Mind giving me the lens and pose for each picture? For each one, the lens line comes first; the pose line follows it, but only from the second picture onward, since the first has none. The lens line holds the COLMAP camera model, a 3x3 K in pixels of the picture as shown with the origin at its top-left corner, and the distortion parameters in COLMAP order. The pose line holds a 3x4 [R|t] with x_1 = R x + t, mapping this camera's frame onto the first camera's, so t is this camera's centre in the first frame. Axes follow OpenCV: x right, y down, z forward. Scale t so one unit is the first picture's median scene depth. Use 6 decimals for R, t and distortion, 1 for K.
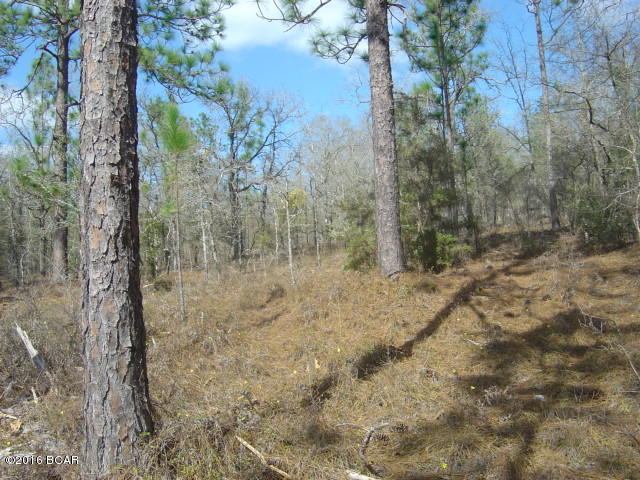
lens RADIAL K [[698.7, 0, 320.0], [0, 698.7, 240.0], [0, 0, 1]] dist [-0.140246, 0.003703]
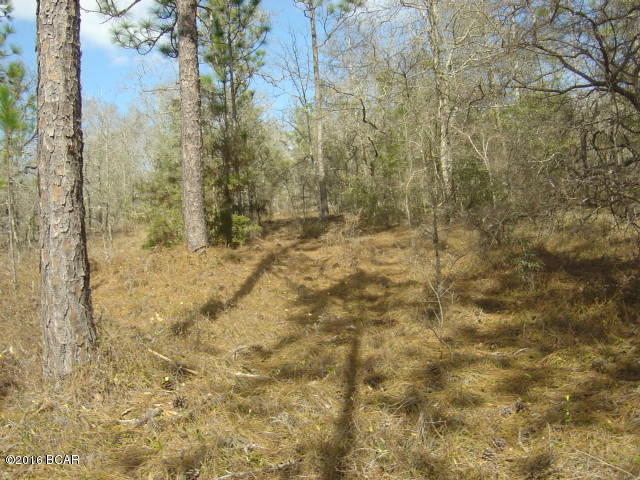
lens RADIAL K [[698.7, 0, 320.0], [0, 698.7, 240.0], [0, 0, 1]] dist [-0.140246, 0.003703]
pose [[0.942270, 0.005000, 0.334816, -0.089633], [-0.009491, 0.999886, 0.011777, 0.020592], [-0.334719, -0.014275, 0.942210, -0.121445]]
